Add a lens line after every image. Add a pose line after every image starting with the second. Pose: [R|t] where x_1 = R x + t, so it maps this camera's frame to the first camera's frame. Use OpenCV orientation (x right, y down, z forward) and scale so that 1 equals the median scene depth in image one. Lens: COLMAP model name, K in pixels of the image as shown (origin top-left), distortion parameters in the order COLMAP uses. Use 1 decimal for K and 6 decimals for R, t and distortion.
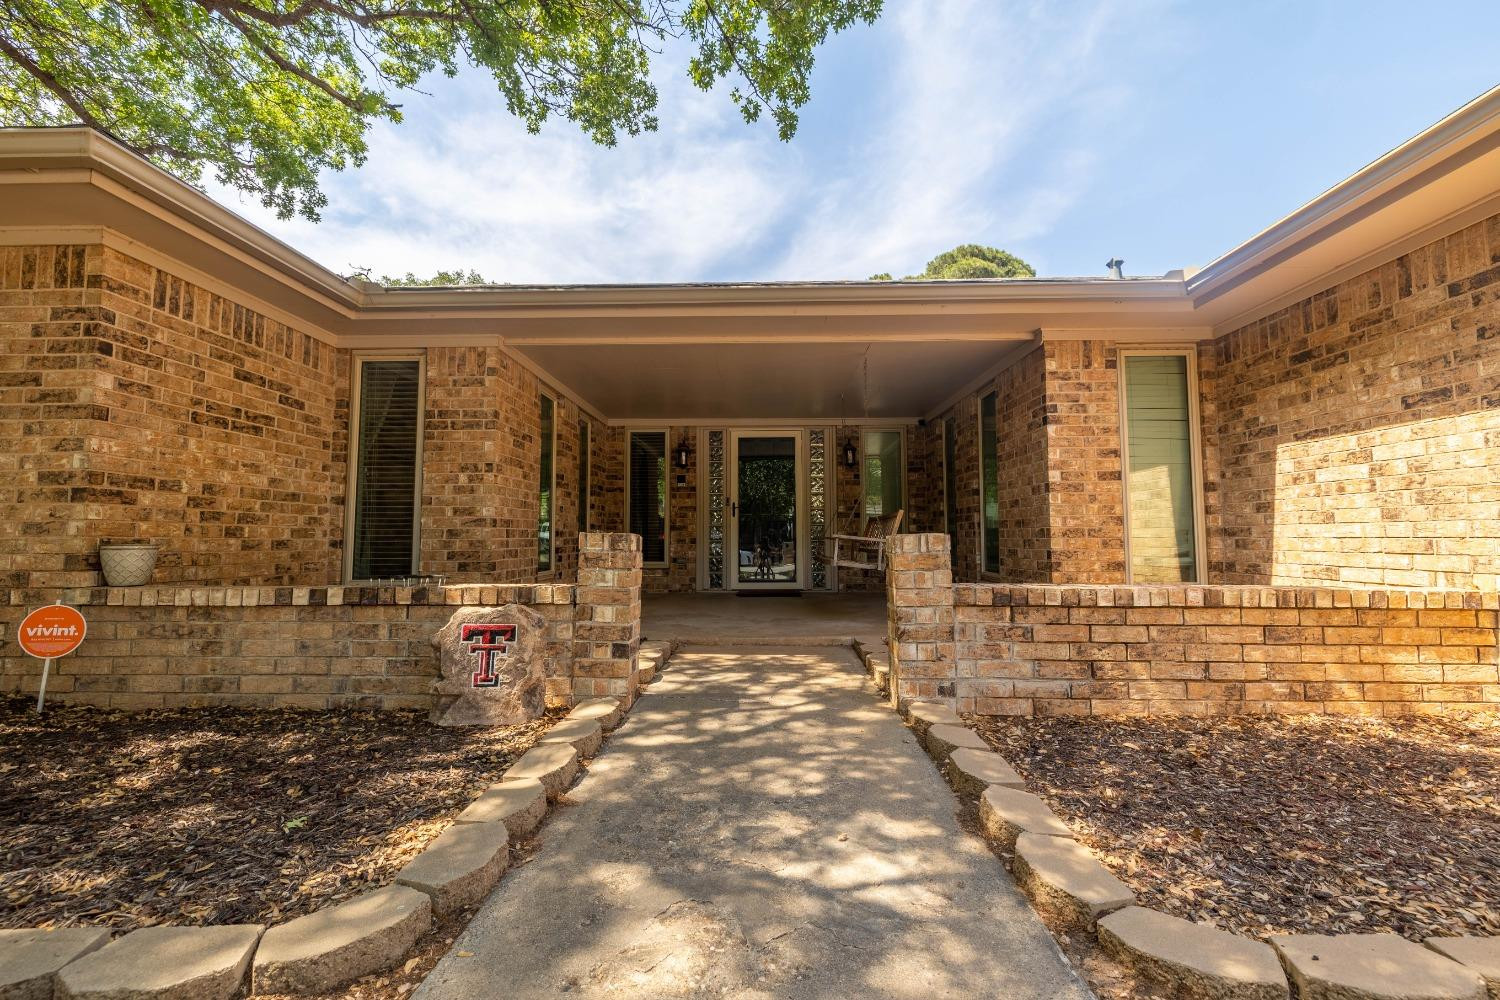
lens RADIAL K [[640.5, 0, 750.7], [0, 640.5, 506.2], [0, 0, 1]] dist [-0.000300, -0.000372]
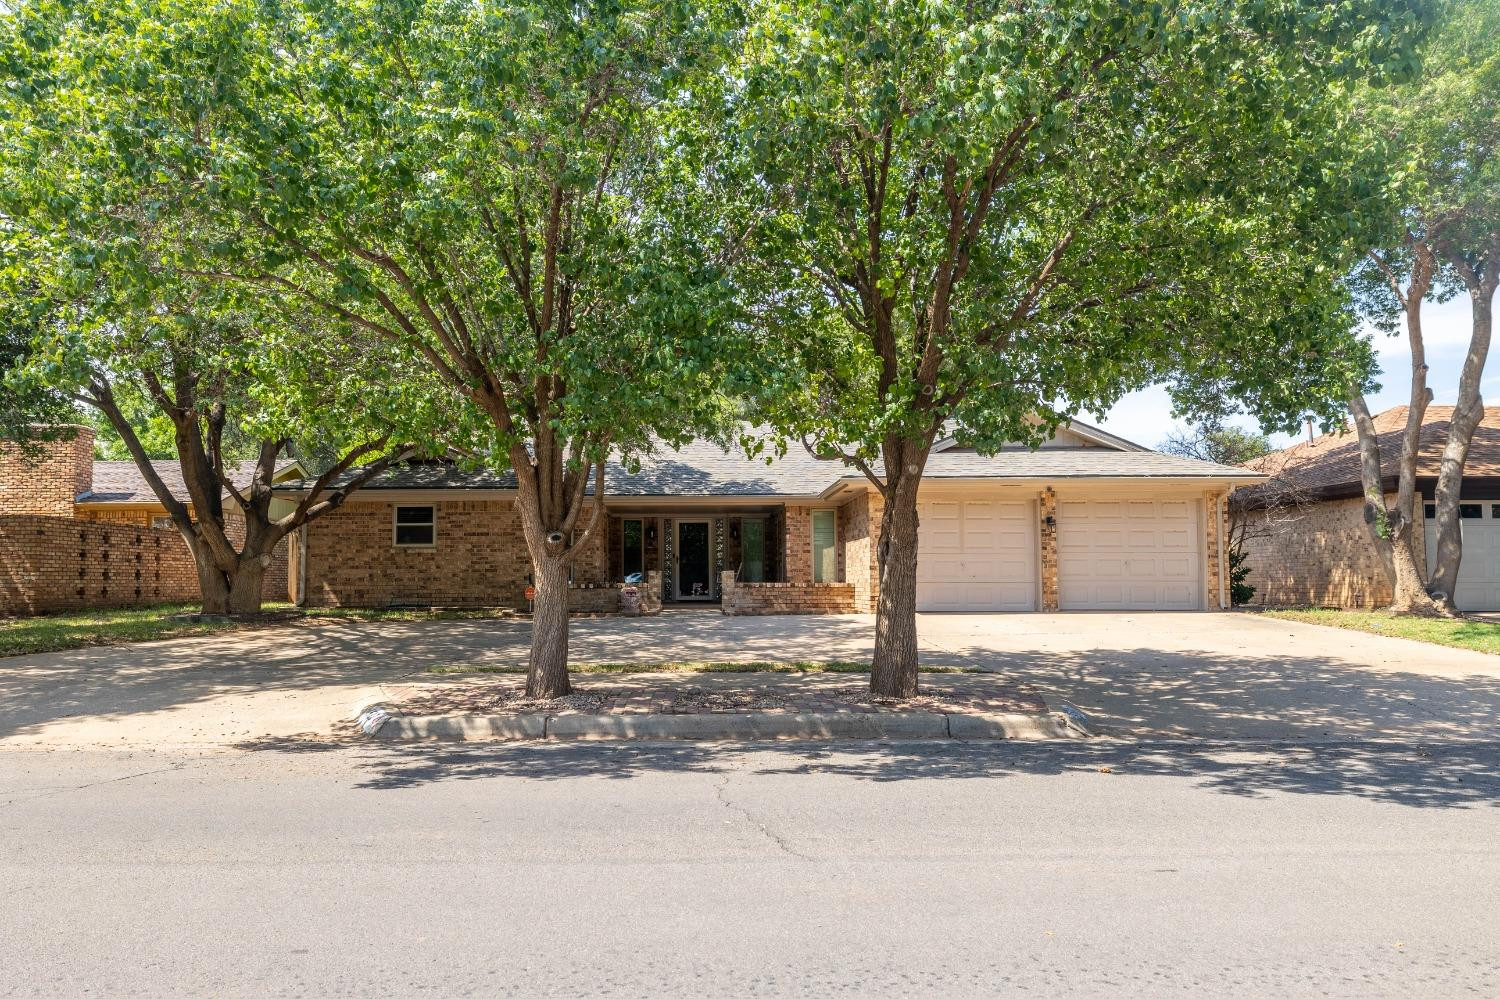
lens RADIAL K [[785.5, 0, 746.4], [0, 785.5, 502.2], [0, 0, 1]] dist [0.001793, -0.000091]
pose [[0.996258, 0.003482, 0.086361, -0.043362], [0.000783, 0.998783, -0.049310, -0.098044], [-0.086428, 0.049193, 0.995043, -2.691892]]
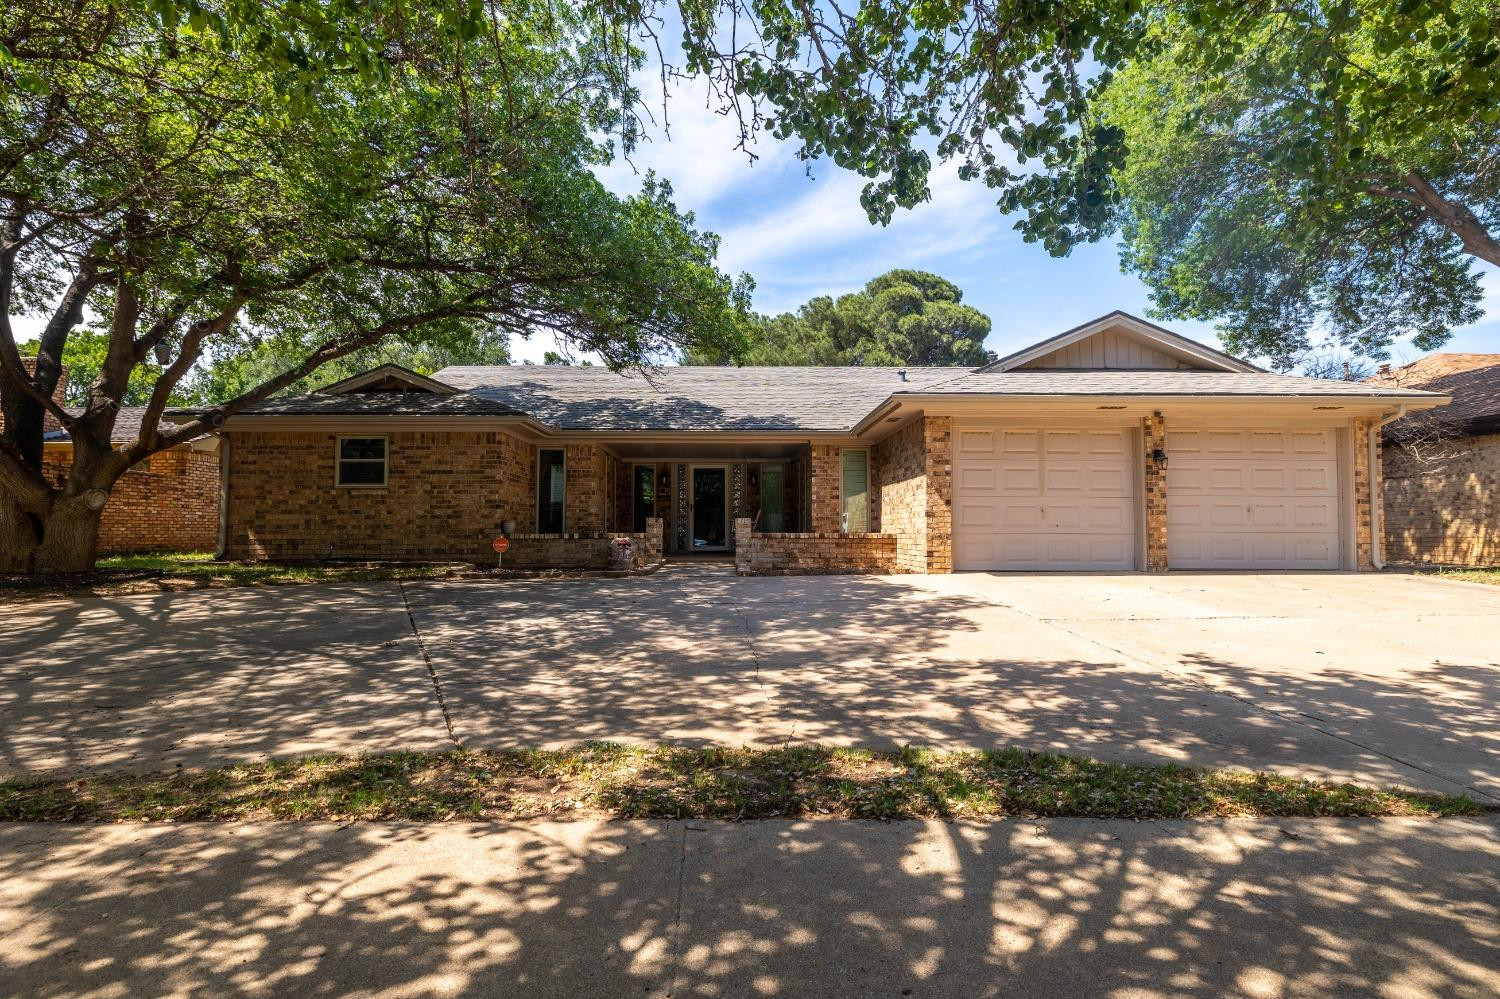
lens RADIAL K [[638.2, 0, 752.1], [0, 638.2, 494.7], [0, 0, 1]] dist [-0.002165, -0.000019]
pose [[0.997943, 0.002544, 0.064060, 0.056378], [-0.002210, 0.999984, -0.005288, -0.042890], [-0.064072, 0.005136, 0.997932, -1.589147]]
